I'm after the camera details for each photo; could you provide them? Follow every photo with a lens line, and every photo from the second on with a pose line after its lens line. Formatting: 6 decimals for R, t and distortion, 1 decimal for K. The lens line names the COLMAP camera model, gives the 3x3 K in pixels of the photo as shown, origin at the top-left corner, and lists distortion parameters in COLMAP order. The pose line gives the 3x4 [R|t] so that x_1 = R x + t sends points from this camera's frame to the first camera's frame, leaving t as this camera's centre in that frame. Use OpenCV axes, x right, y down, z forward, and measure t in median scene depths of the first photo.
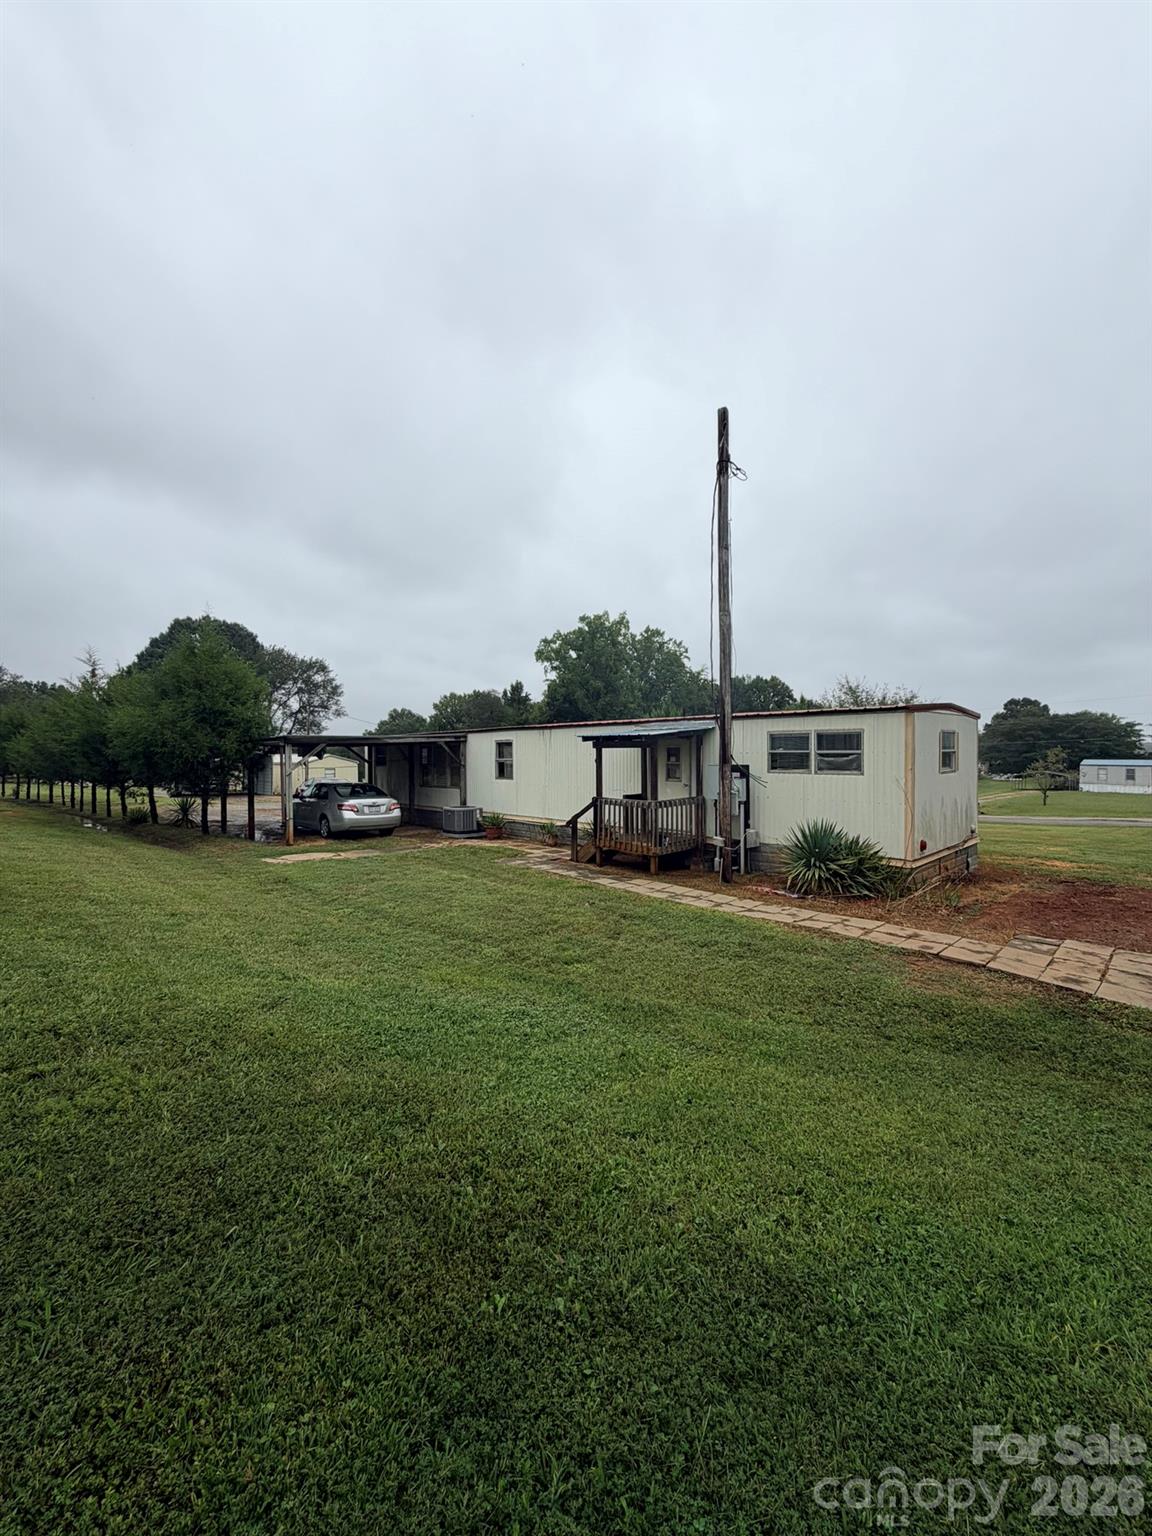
lens RADIAL K [[604.4, 0, 574.6], [0, 604.4, 765.8], [0, 0, 1]] dist [-0.006454, 0.001734]
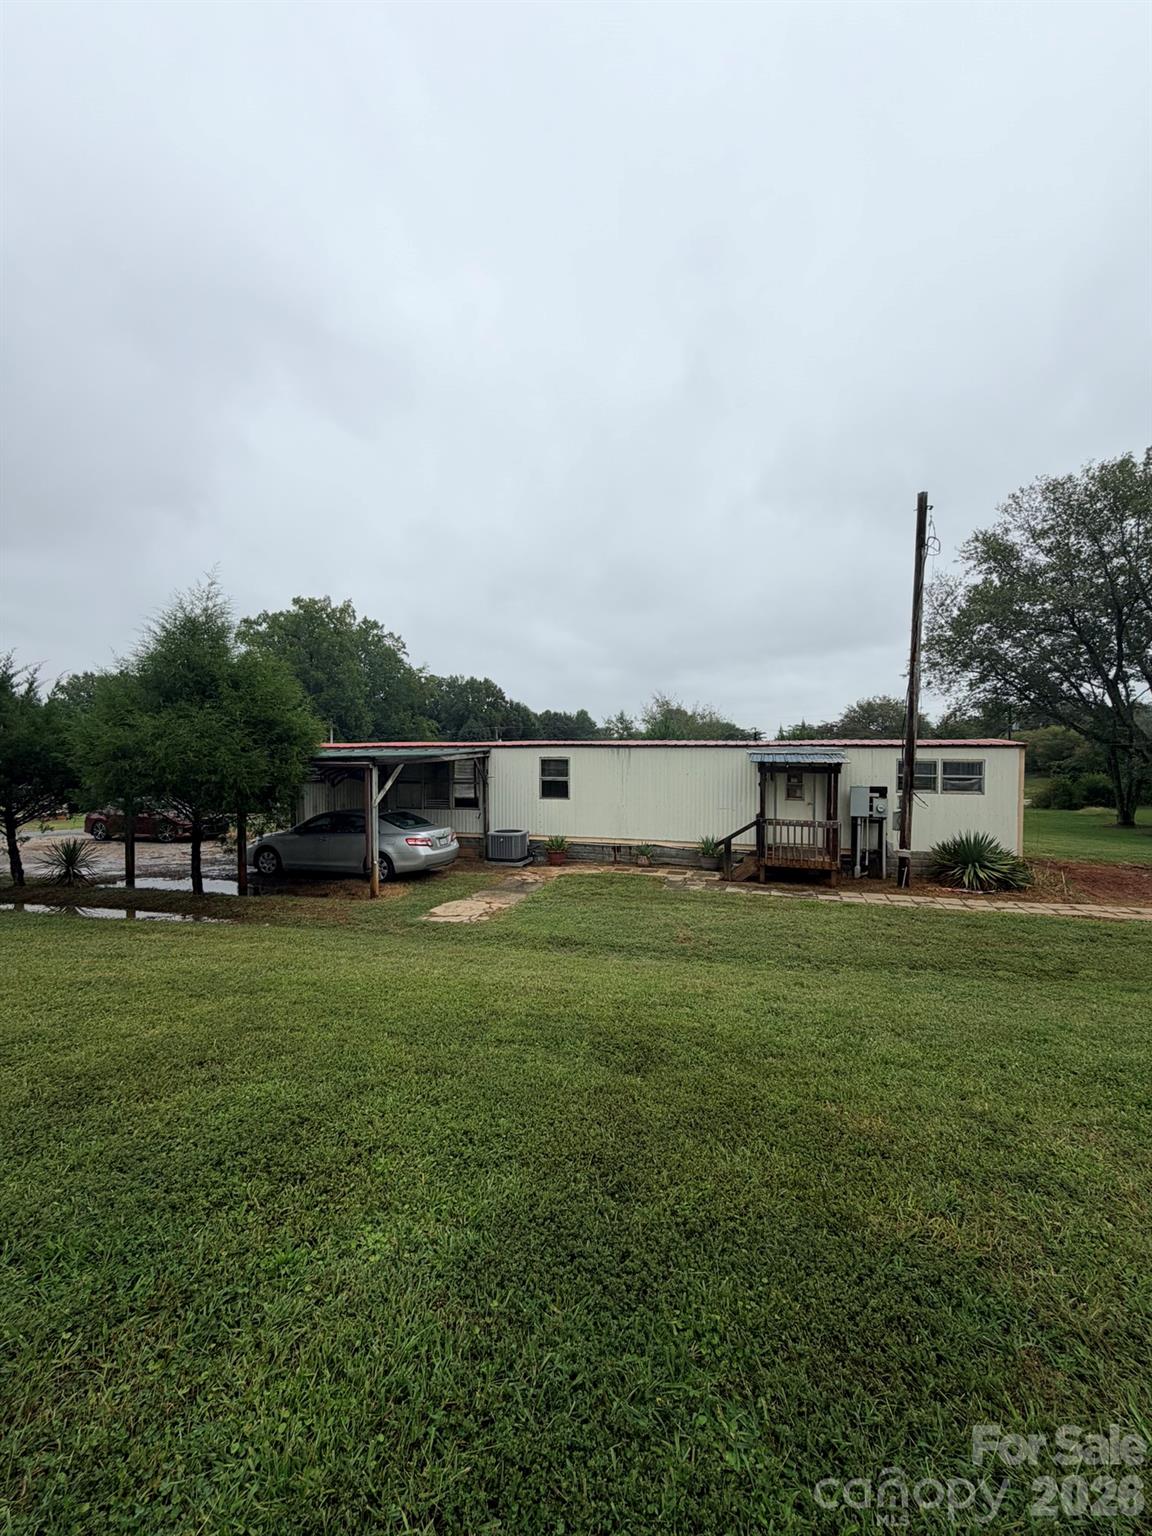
lens RADIAL K [[604.4, 0, 575.1], [0, 604.4, 762.8], [0, 0, 1]] dist [-0.006454, 0.001734]
pose [[0.864277, -0.006532, 0.502973, -0.549021], [0.005859, 0.999979, 0.002918, -0.036061], [-0.502982, 0.000425, 0.864297, 0.174212]]
